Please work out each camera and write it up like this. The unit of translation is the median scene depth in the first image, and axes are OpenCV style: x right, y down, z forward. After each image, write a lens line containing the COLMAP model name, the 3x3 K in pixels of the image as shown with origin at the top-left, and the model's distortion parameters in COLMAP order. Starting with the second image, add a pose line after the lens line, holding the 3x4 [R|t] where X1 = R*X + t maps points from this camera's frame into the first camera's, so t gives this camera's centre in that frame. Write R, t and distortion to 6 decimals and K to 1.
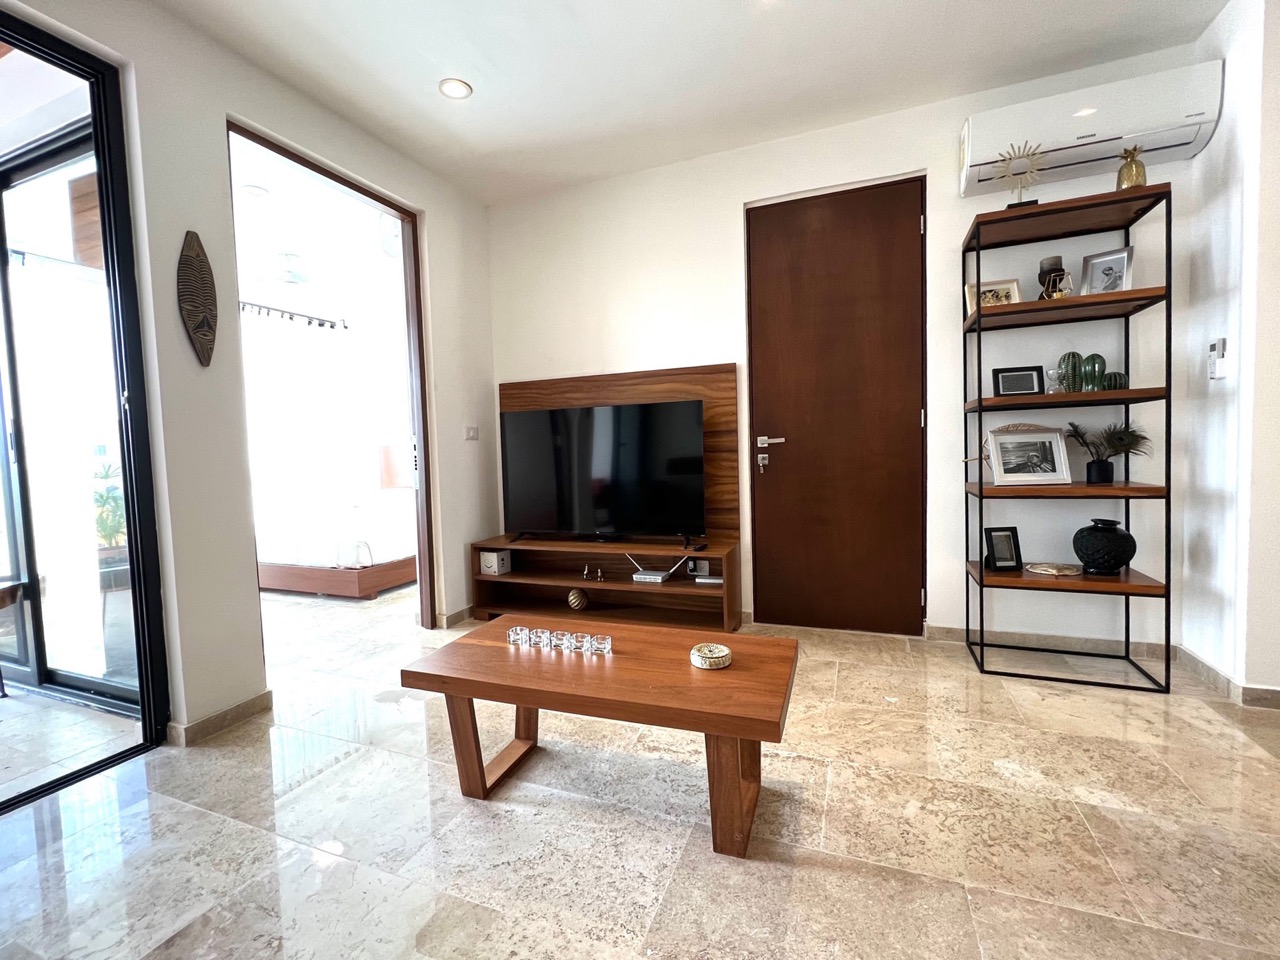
lens RADIAL K [[560.7, 0, 637.9], [0, 560.7, 479.1], [0, 0, 1]] dist [0.004172, 0.000739]
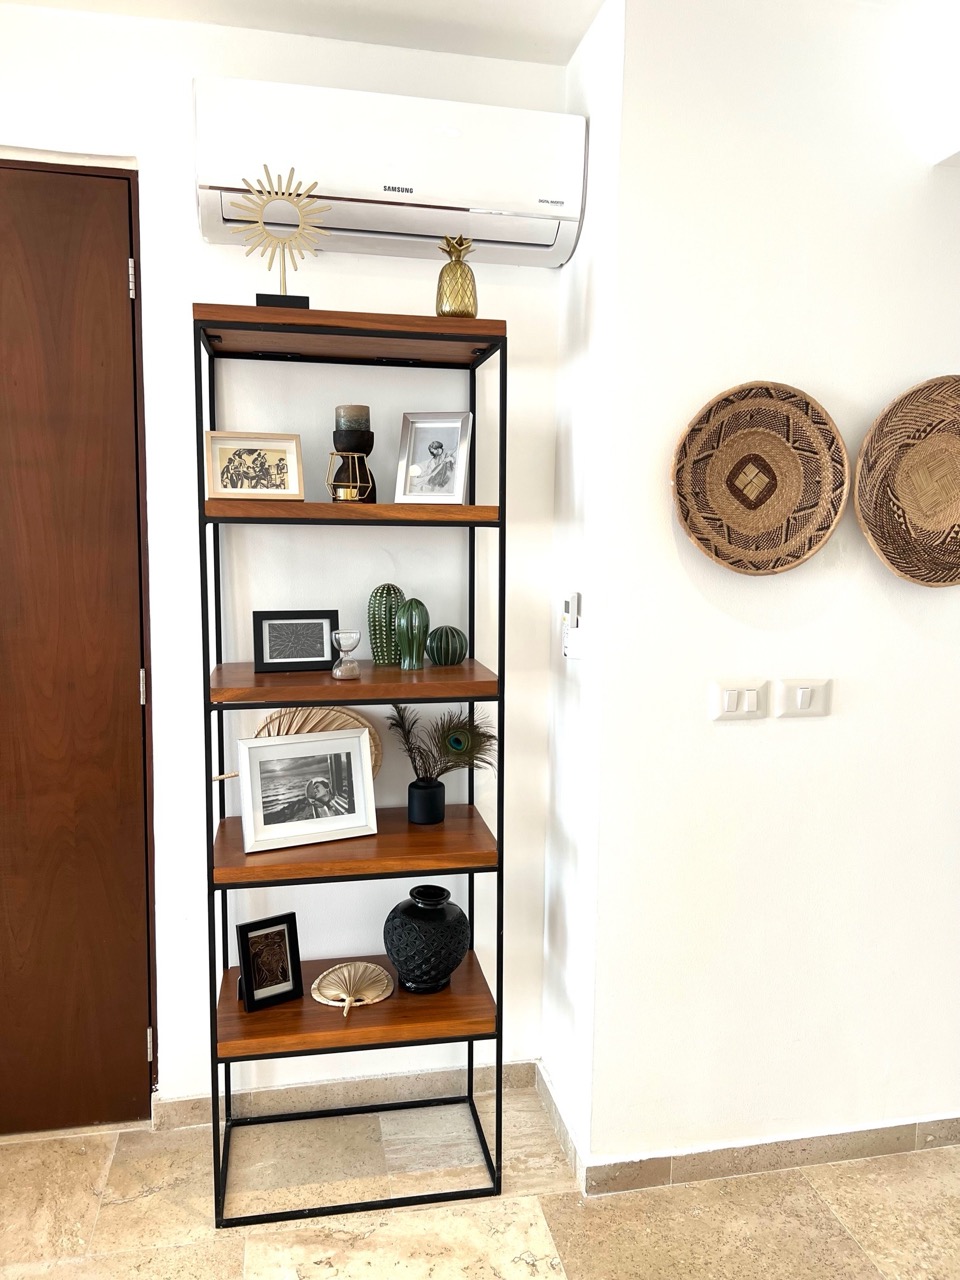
lens RADIAL K [[957.1, 0, 494.8], [0, 957.1, 637.7], [0, 0, 1]] dist [0.059609, -0.068433]
pose [[0.830660, -0.019074, 0.556454, 0.368012], [-0.011181, 0.998640, 0.050922, -0.241363], [-0.556668, -0.048521, 0.829317, 0.182320]]
